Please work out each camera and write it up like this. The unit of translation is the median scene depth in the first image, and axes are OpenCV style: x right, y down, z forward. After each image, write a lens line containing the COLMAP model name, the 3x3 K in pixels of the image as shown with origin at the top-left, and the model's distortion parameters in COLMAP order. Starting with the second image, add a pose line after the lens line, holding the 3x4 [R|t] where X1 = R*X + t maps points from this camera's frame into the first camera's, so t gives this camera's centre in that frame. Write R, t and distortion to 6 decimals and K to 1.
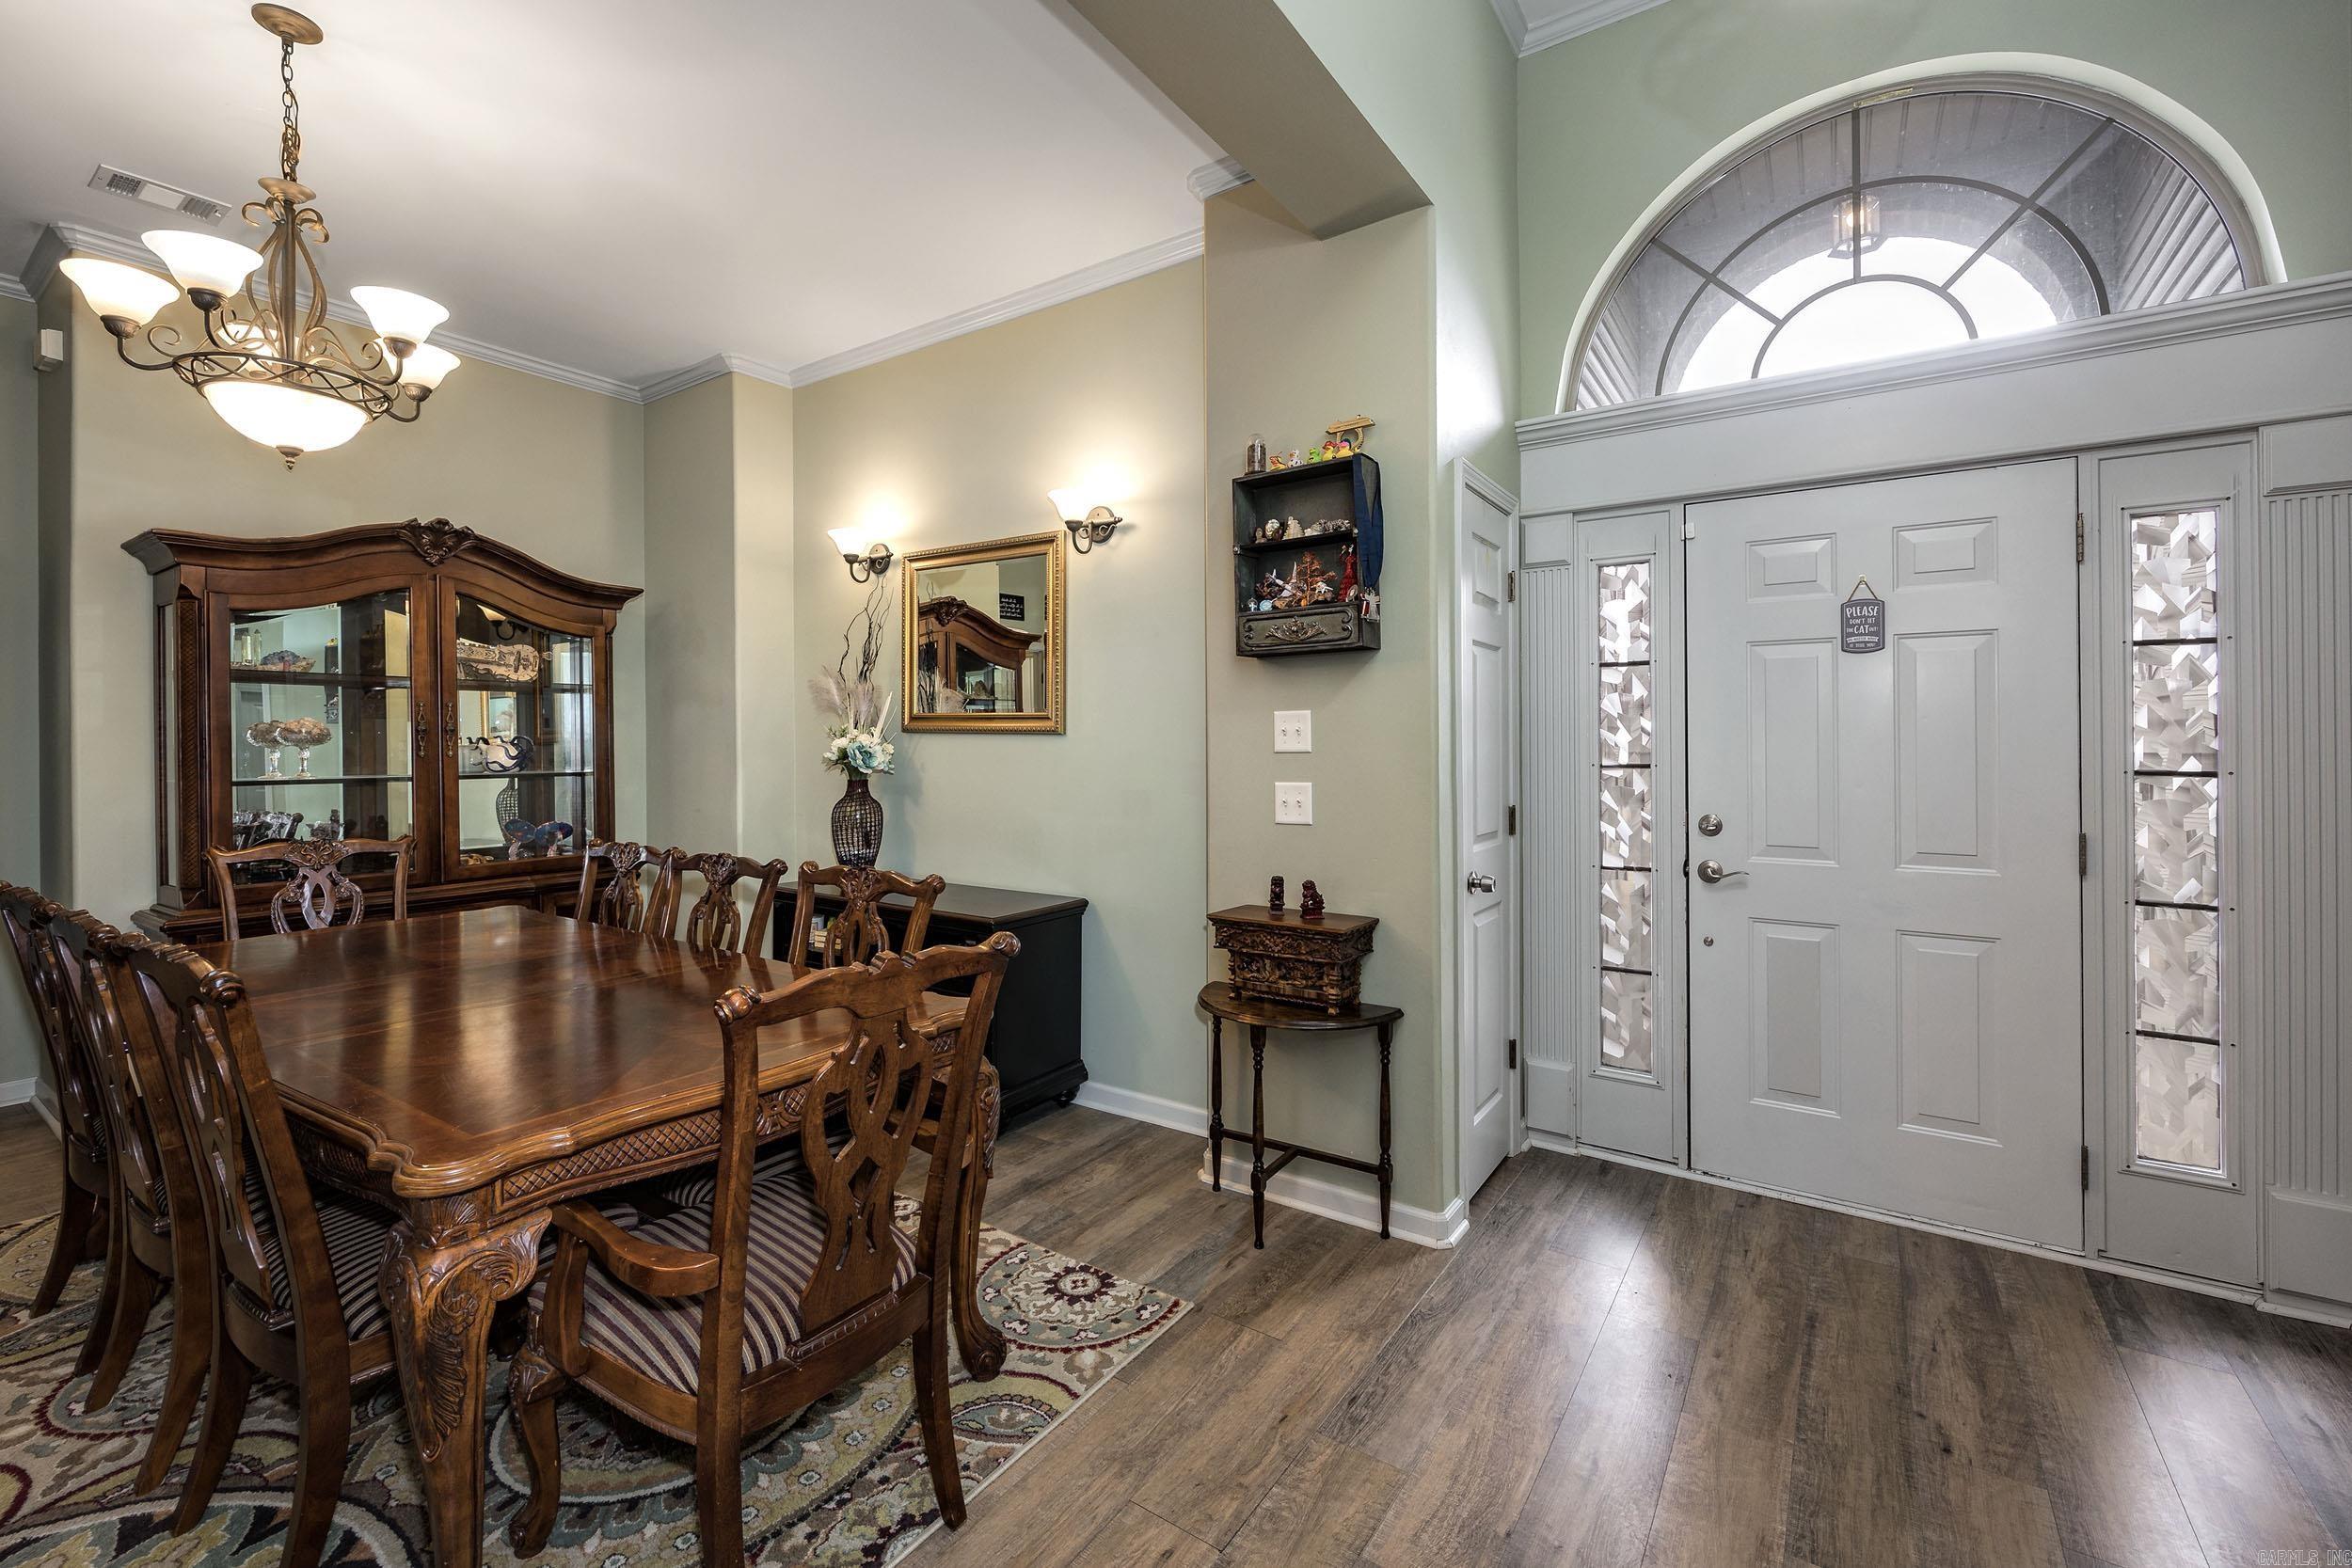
lens RADIAL K [[1015.9, 0, 1171.6], [0, 1015.9, 735.0], [0, 0, 1]] dist [-0.001120, -0.000106]
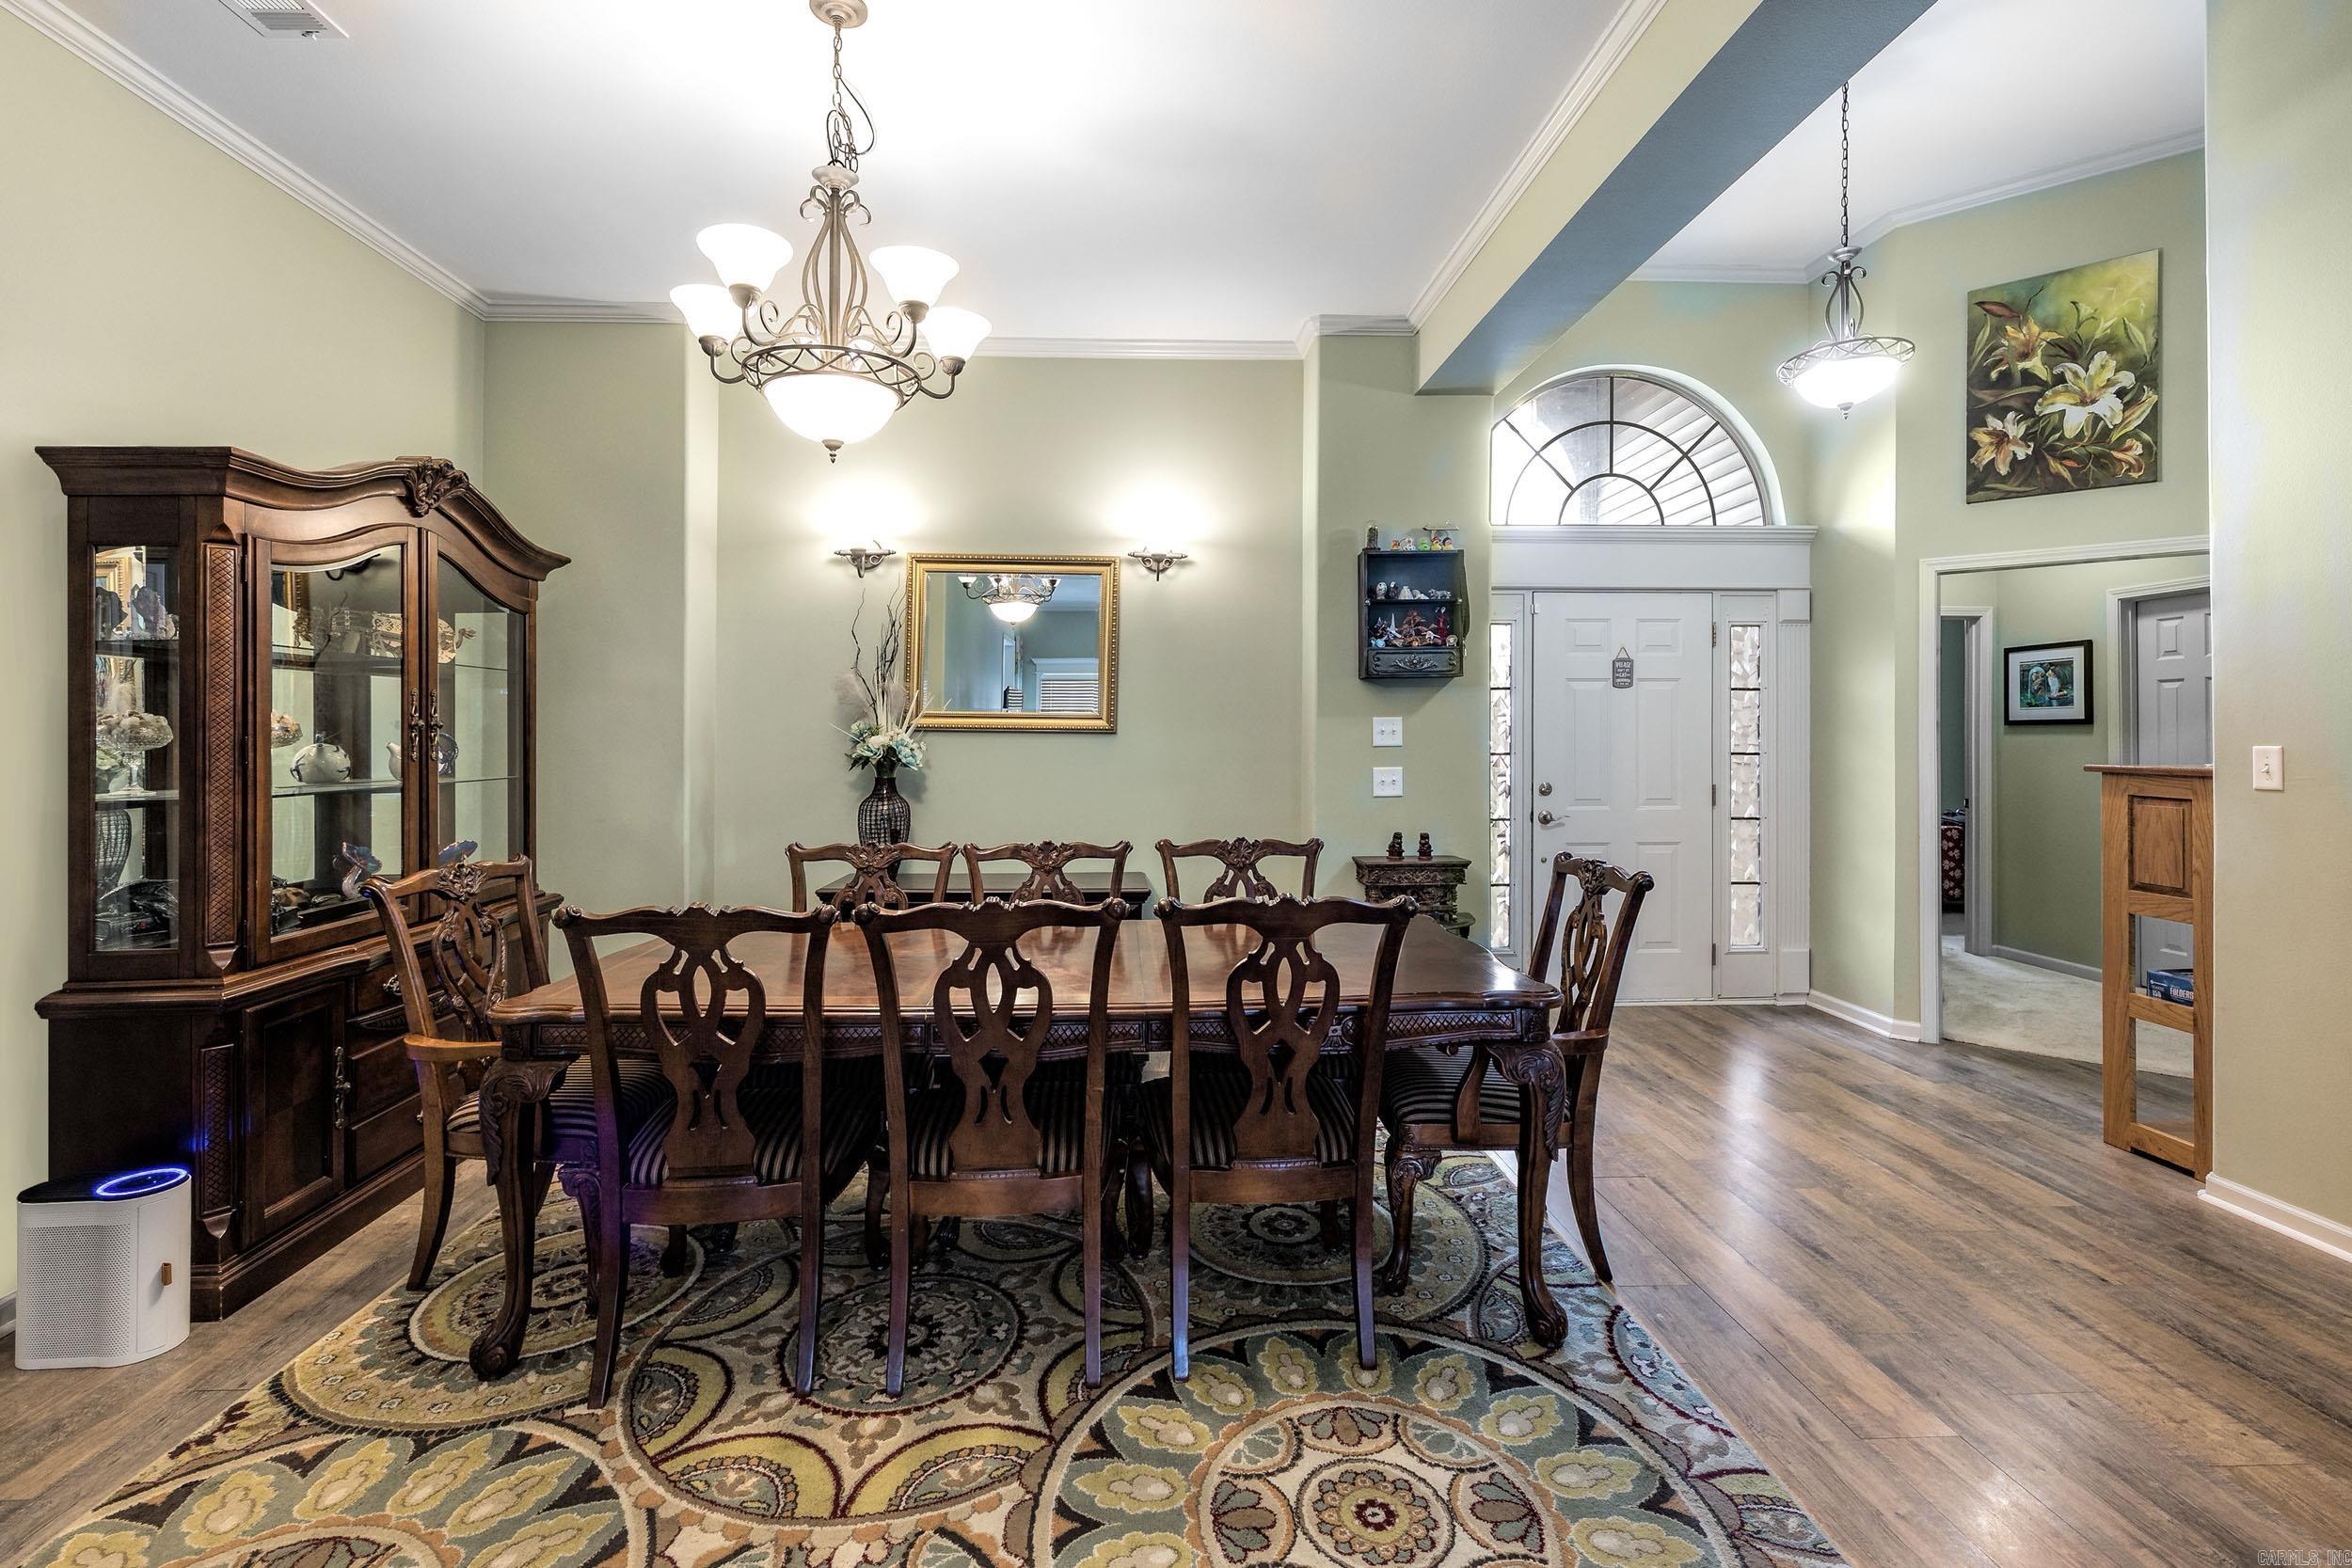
lens RADIAL K [[1094.8, 0, 1154.7], [0, 1094.8, 730.3], [0, 0, 1]] dist [-0.000714, 0.000195]
pose [[0.795320, 0.003092, 0.606182, -1.092096], [-0.003371, 0.999994, -0.000679, -0.003463], [-0.606181, -0.001504, 0.795325, -0.024598]]
